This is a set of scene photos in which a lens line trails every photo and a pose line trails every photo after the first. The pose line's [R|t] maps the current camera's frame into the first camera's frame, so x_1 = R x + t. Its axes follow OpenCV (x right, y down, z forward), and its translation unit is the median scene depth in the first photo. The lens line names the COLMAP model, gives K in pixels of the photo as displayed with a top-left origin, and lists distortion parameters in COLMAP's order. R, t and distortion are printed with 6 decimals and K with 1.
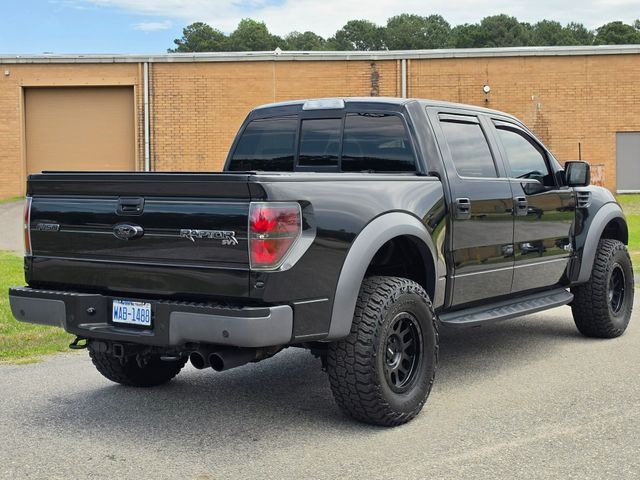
lens RADIAL K [[1087.2, 0, 341.3], [0, 1087.2, 239.8], [0, 0, 1]] dist [0.111736, -0.054493]
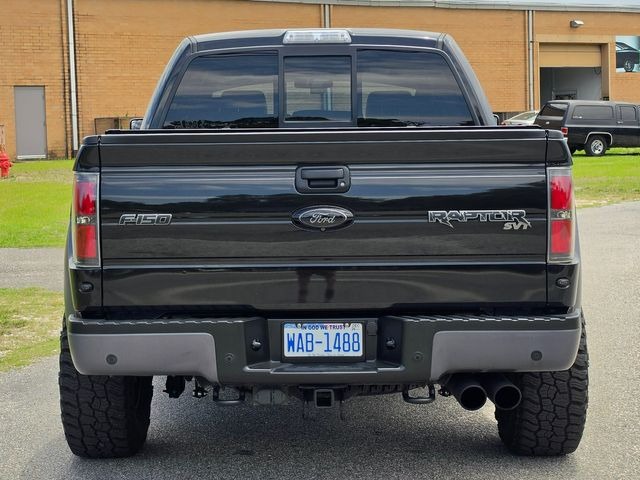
lens RADIAL K [[1252.6, 0, 320.0], [0, 1252.6, 240.0], [0, 0, 1]] dist [0.167733, -0.017304]
pose [[0.835474, -0.056947, 0.546571, -0.609283], [0.045532, 0.998370, 0.034419, -0.020847], [-0.547640, -0.003870, 0.836705, 0.360565]]
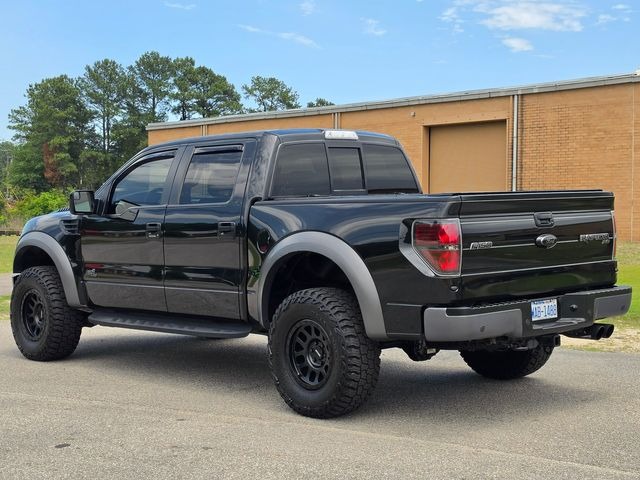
lens RADIAL K [[1087.2, 0, 341.3], [0, 1087.2, 239.8], [0, 0, 1]] dist [0.111736, -0.054493]
pose [[0.224778, -0.046549, 0.973298, -1.394536], [0.080372, 0.996340, 0.029090, -0.061518], [-0.971090, 0.071687, 0.227697, 0.938456]]
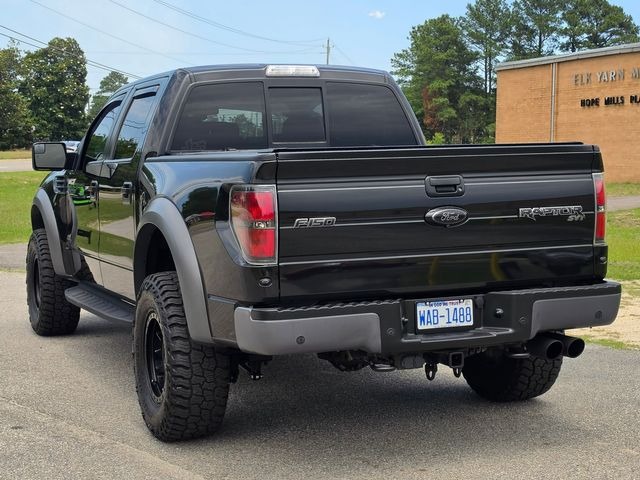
lens RADIAL K [[1171.7, 0, 320.5], [0, 1171.7, 228.9], [0, 0, 1]] dist [0.088319, 0.066061]
pose [[0.558104, -0.069616, 0.826846, -0.982766], [0.074024, 0.996678, 0.033950, -0.035935], [-0.826463, 0.042259, 0.561403, 0.572930]]
